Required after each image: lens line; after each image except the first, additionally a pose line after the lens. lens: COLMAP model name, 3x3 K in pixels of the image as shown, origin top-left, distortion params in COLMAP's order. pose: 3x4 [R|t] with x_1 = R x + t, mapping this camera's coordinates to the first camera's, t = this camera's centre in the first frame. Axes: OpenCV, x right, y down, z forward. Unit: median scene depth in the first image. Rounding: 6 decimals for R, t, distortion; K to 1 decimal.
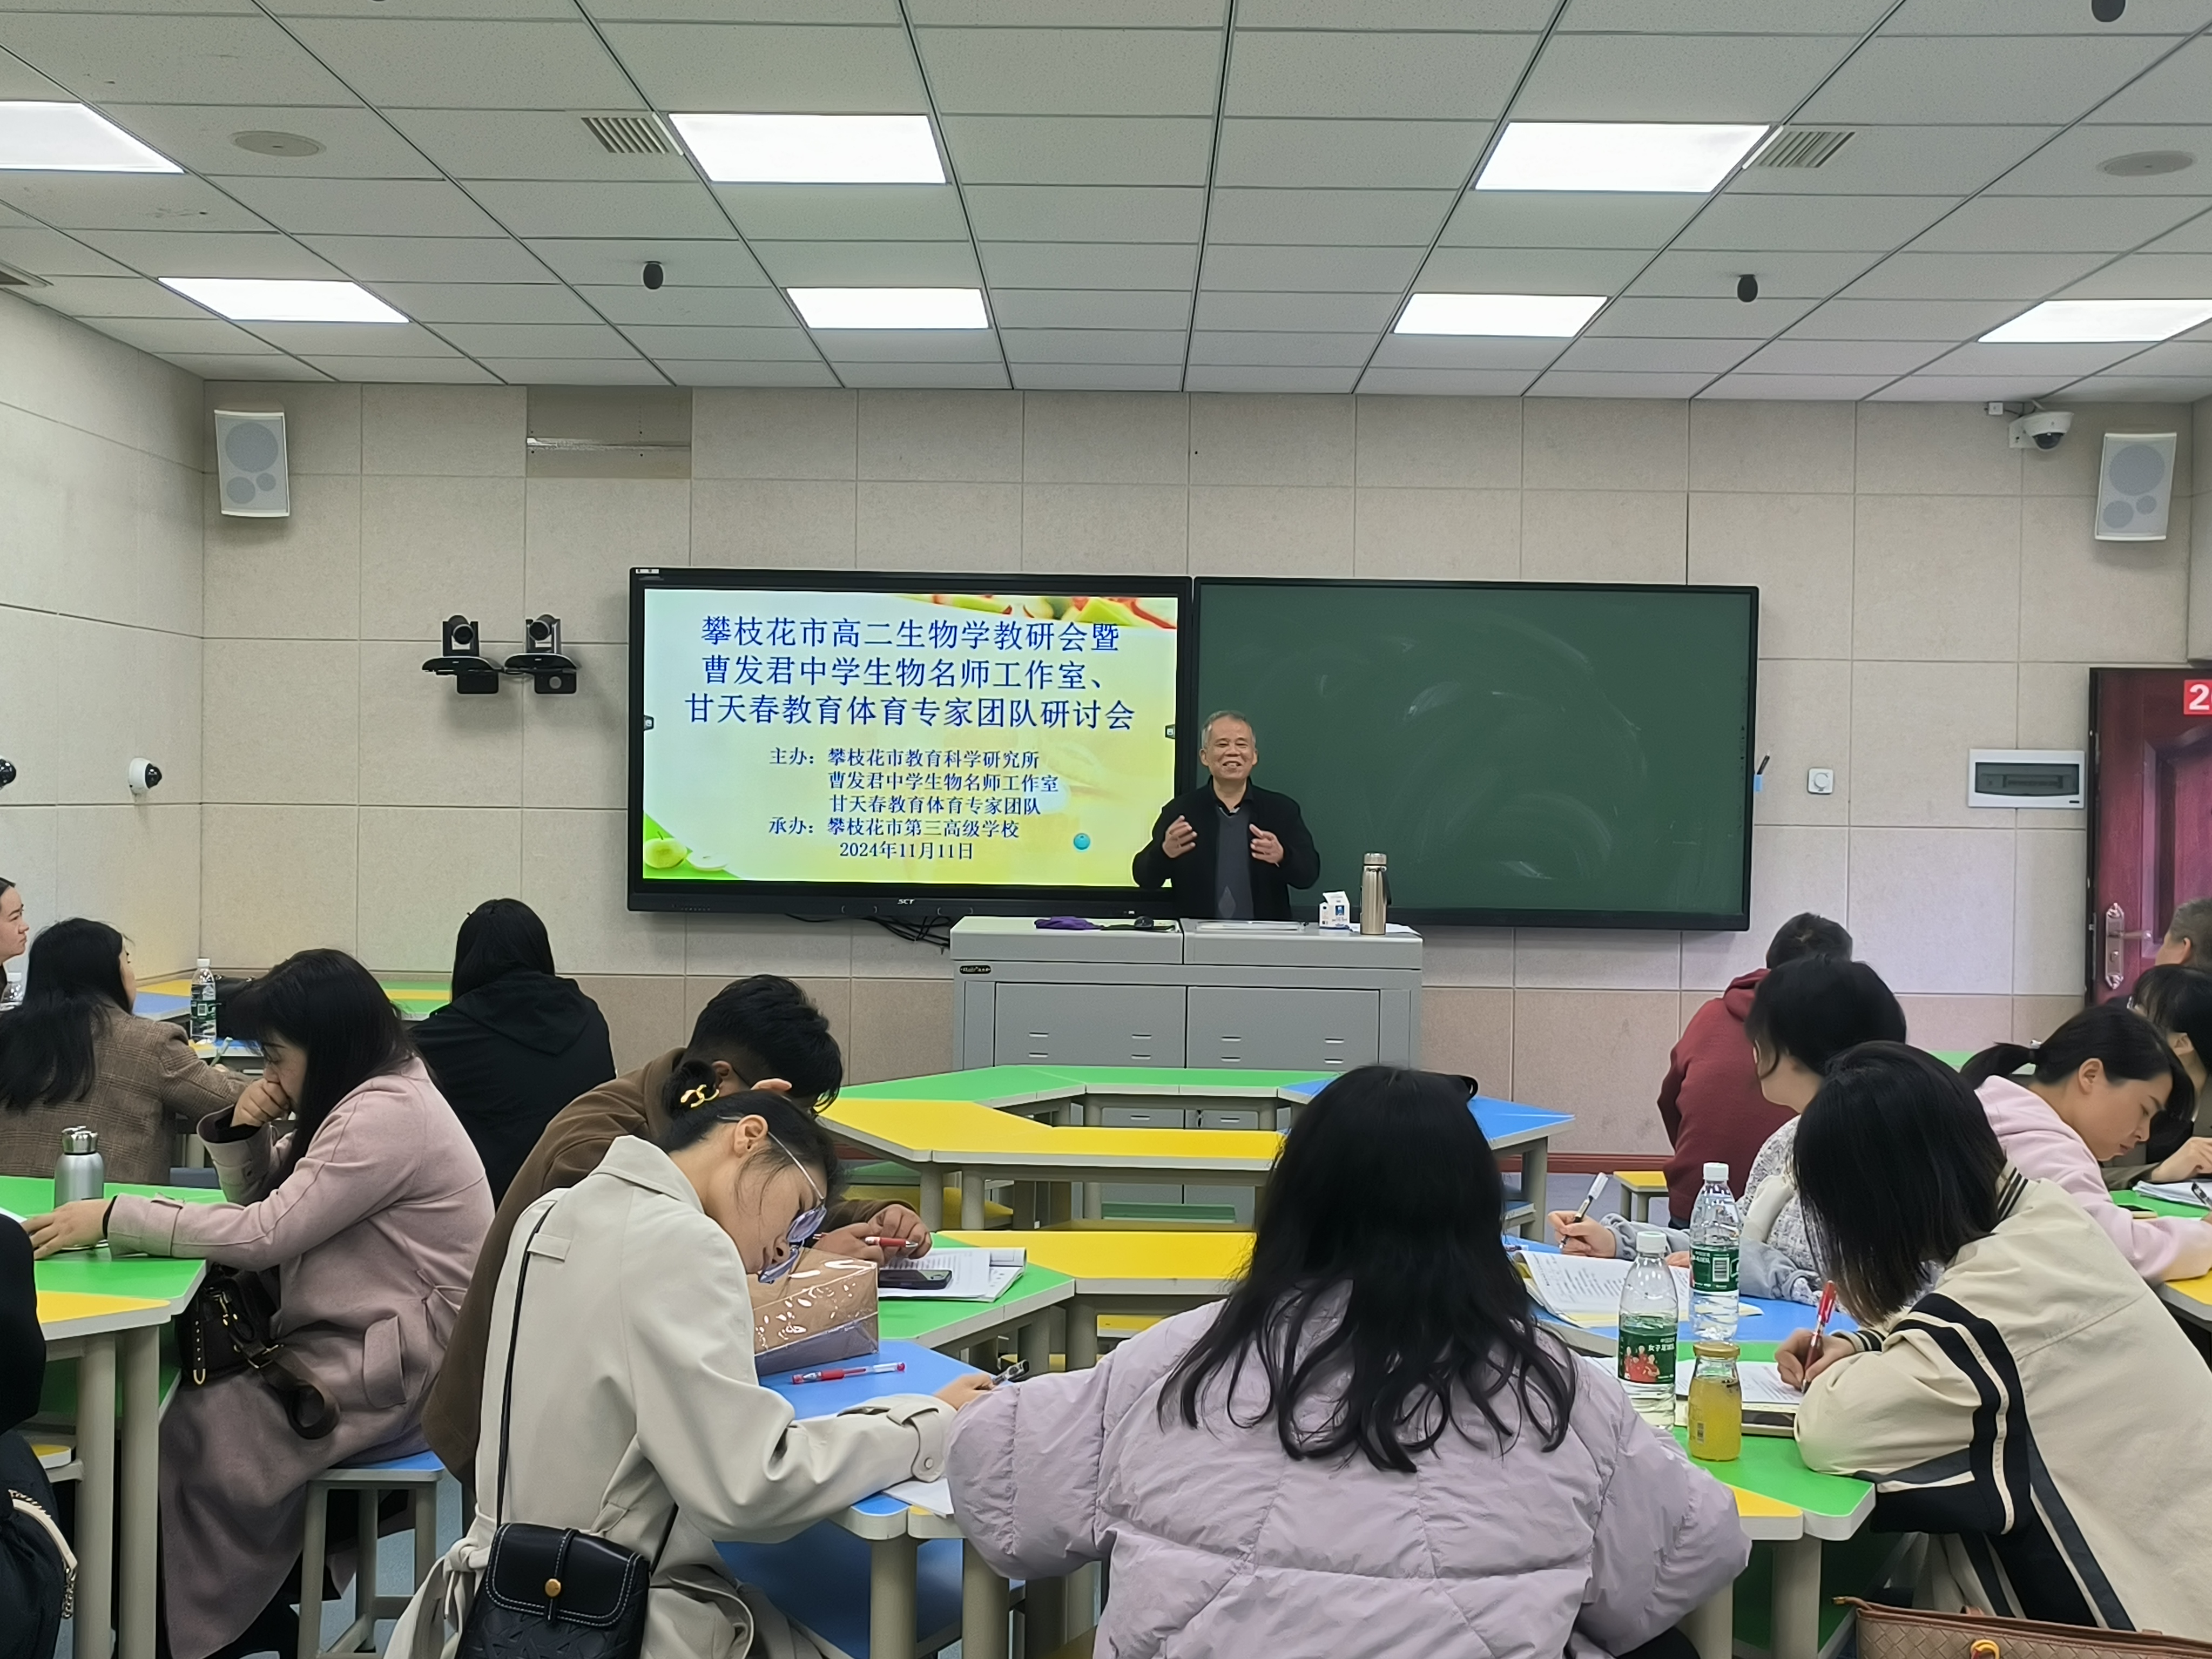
lens RADIAL K [[2485.9, 0, 1106.0], [0, 2485.9, 829.5], [0, 0, 1]] dist [-0.005041, 0.071434]
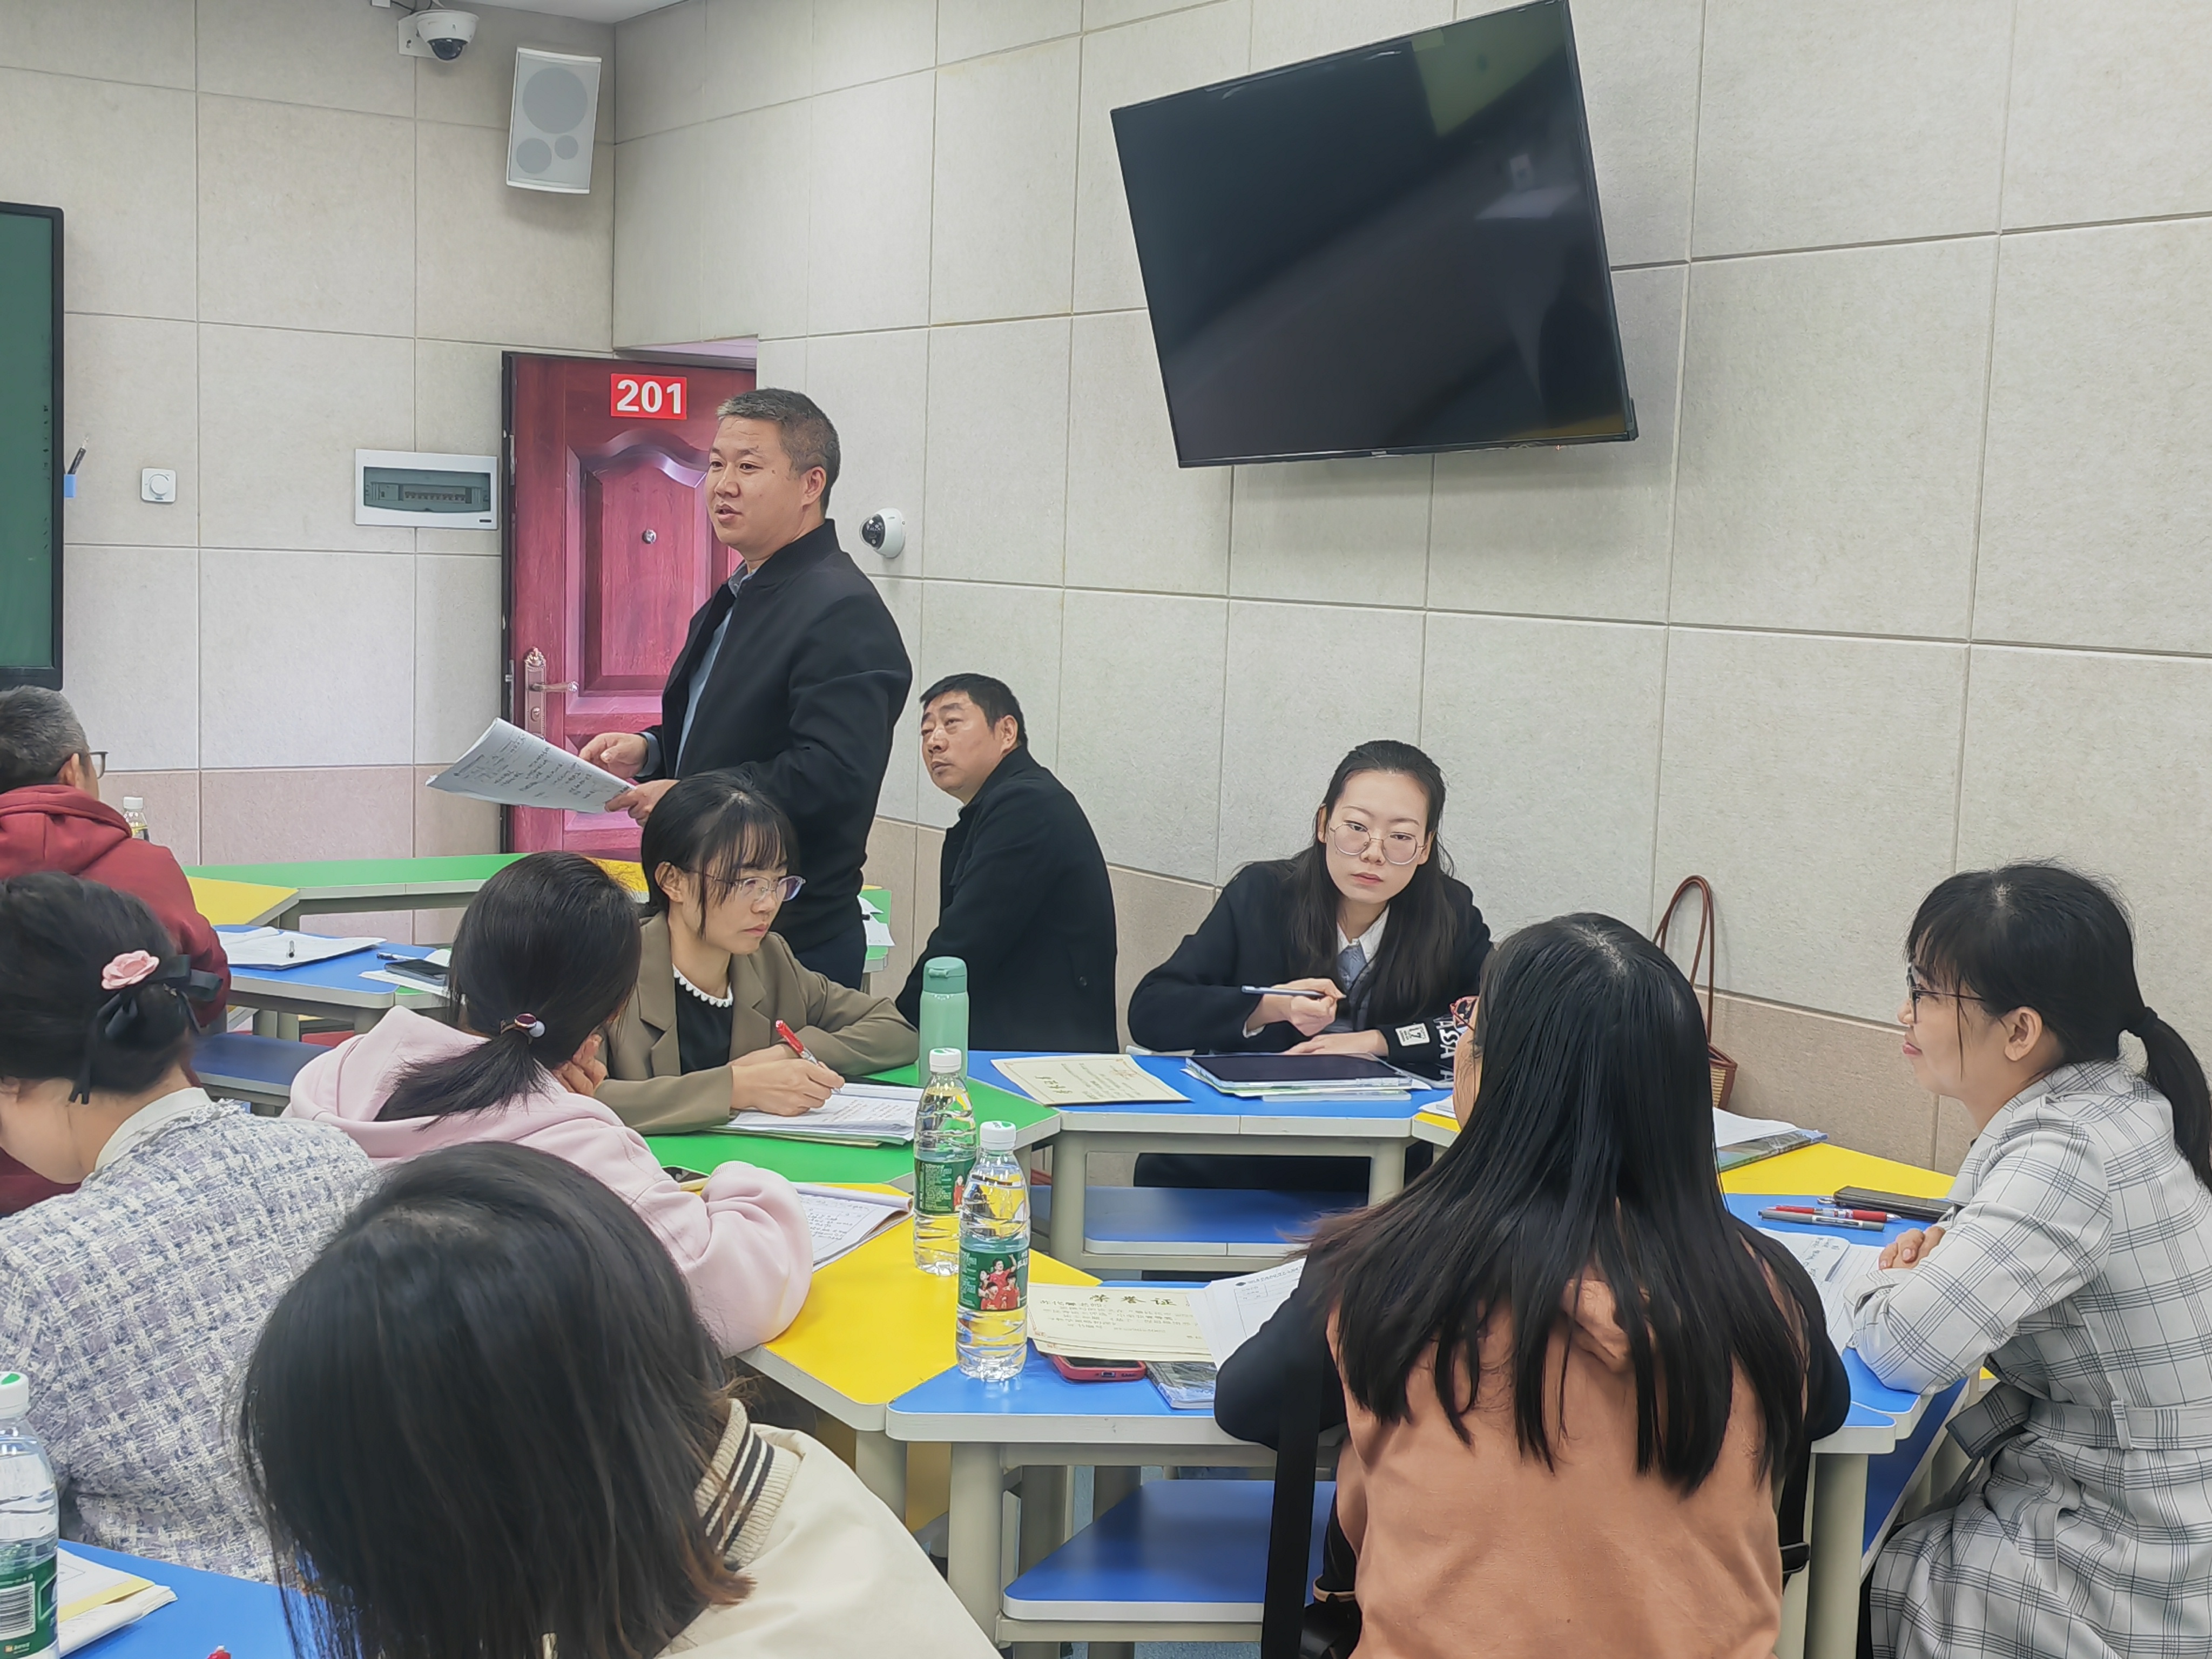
lens RADIAL K [[2694.8, 0, 1106.0], [0, 2694.8, 829.5], [0, 0, 1]] dist [0.097198, -0.177715]
pose [[0.815720, -0.047881, 0.576462, 0.046305], [-0.016305, 0.994269, 0.105655, -0.007839], [-0.578217, -0.095584, 0.810265, 0.173503]]
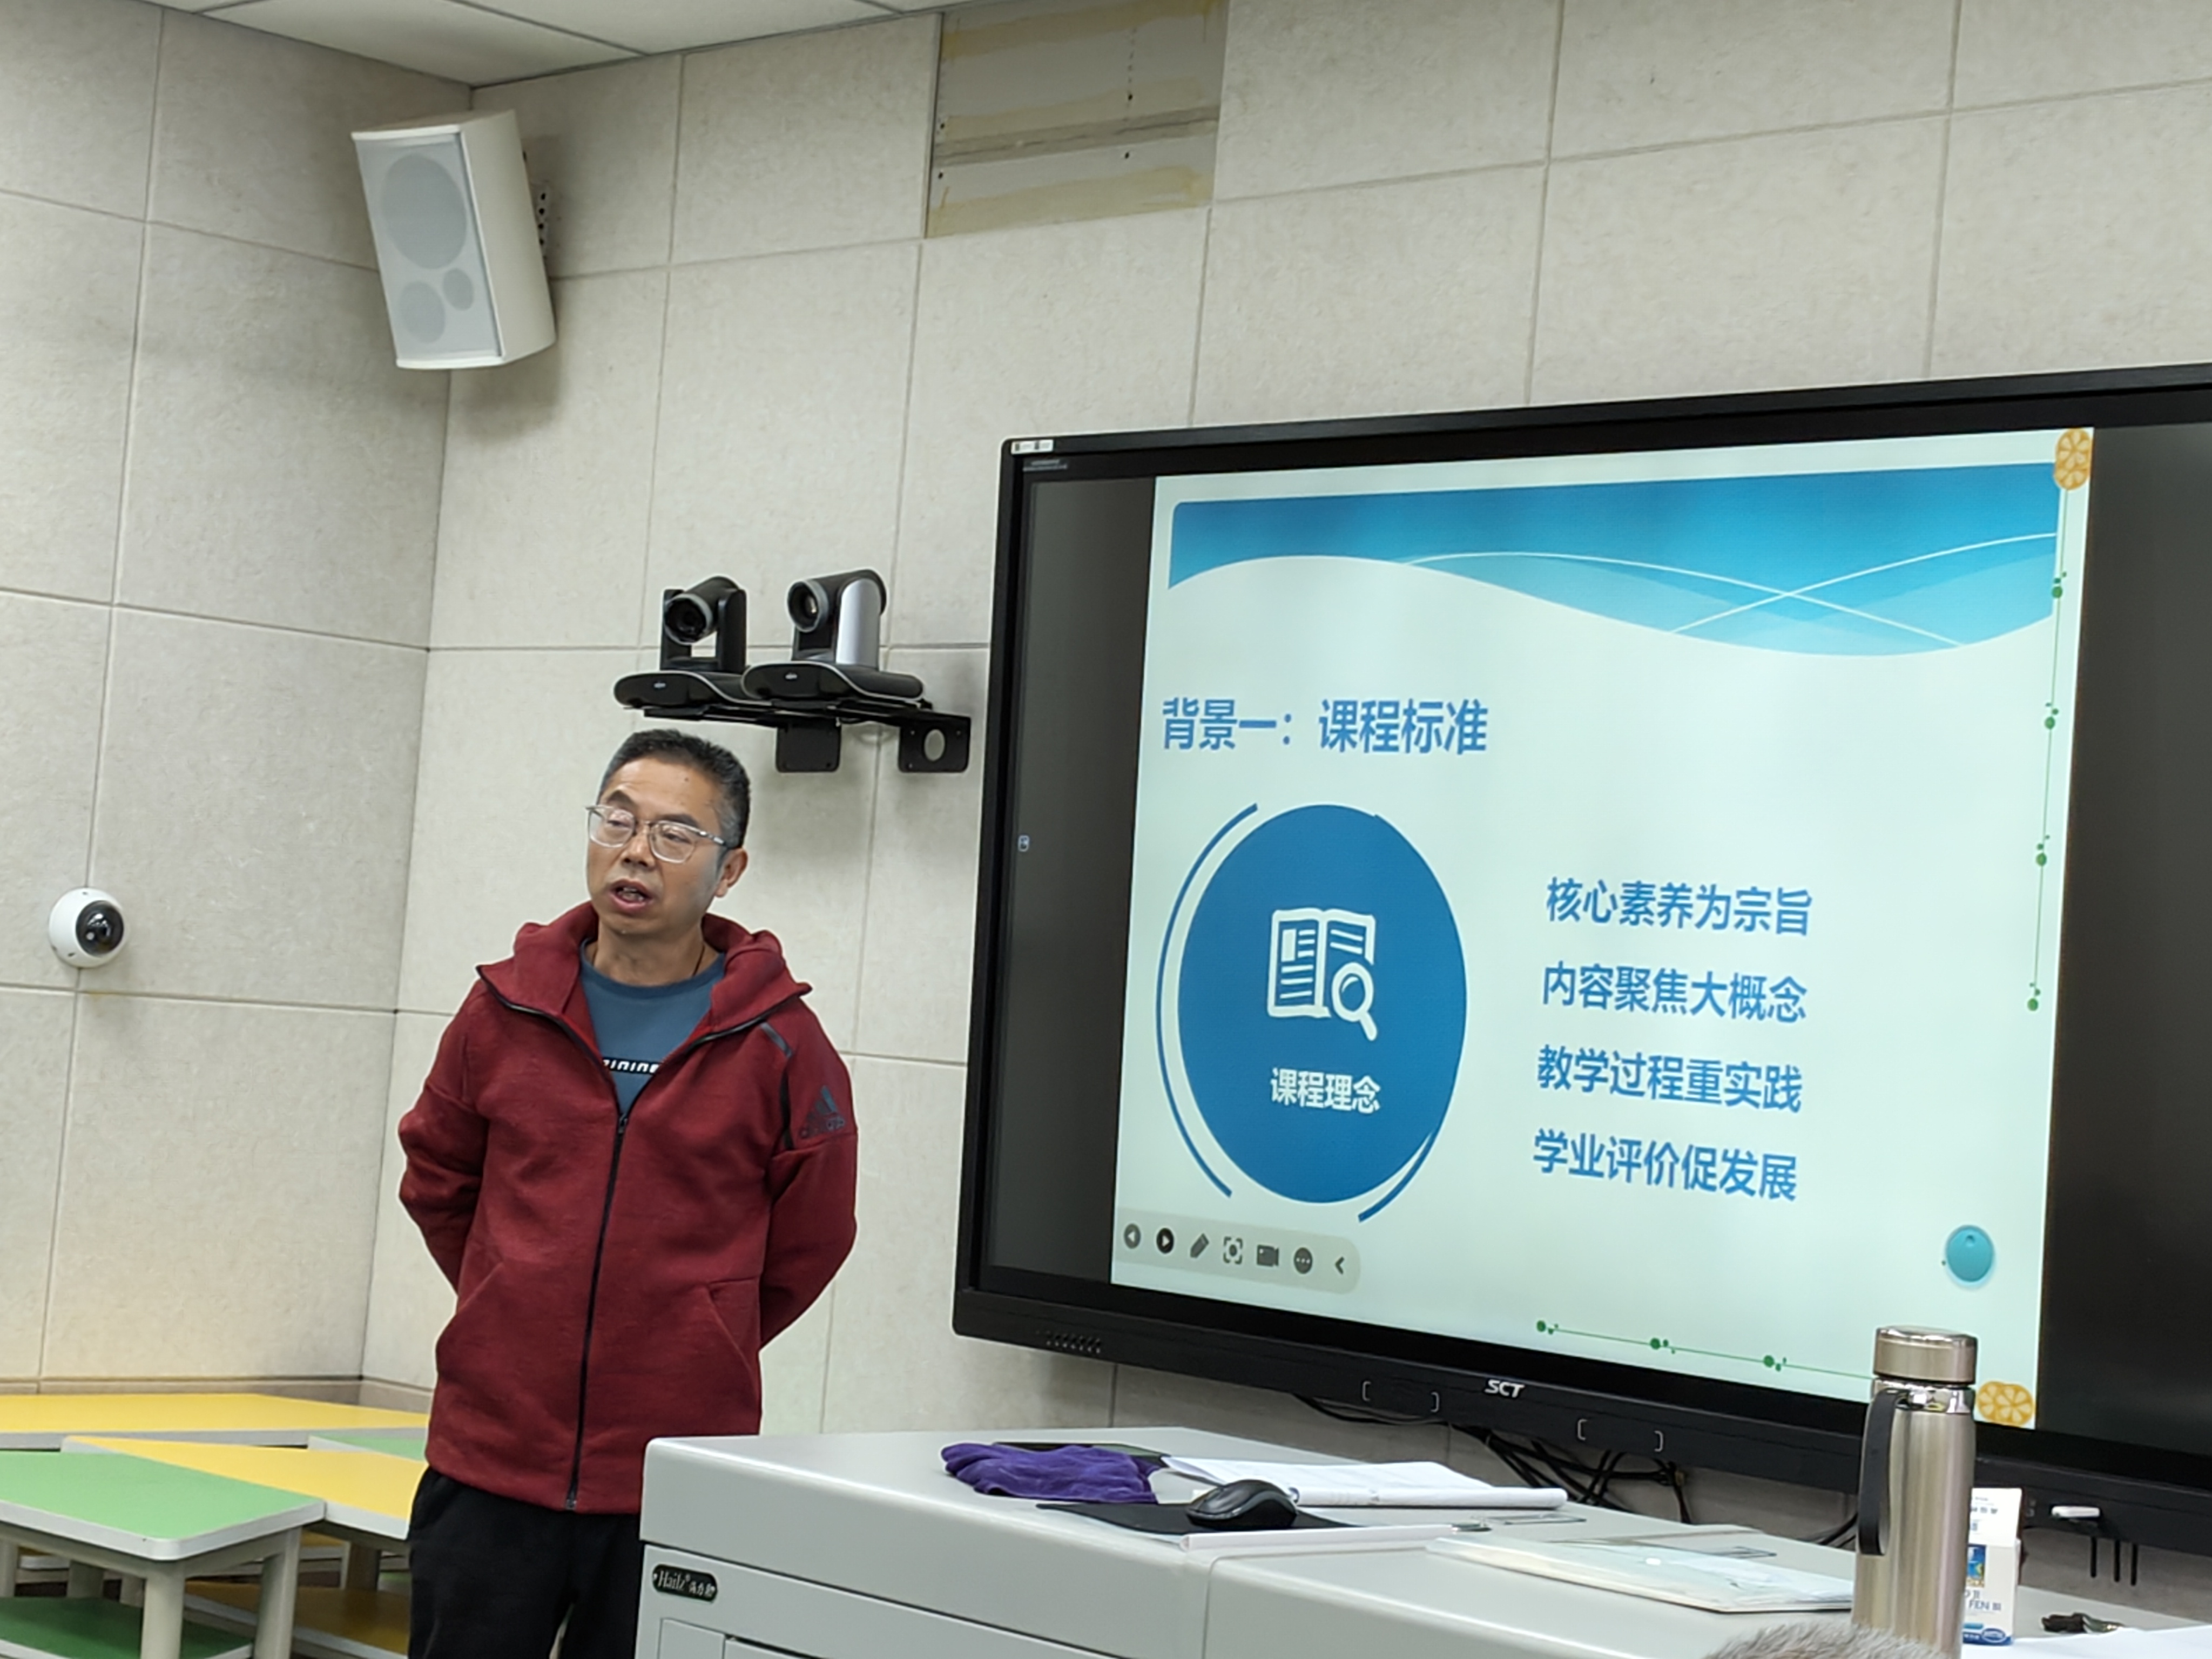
lens RADIAL K [[4344.0, 0, 1057.3], [0, 4344.0, 833.4], [0, 0, 1]] dist [0.339311, -0.049276]
pose [[0.691690, 0.012691, -0.722083, 0.304563], [-0.080076, 0.995028, -0.059216, -0.005178], [0.717742, 0.098781, 0.689267, 0.549393]]
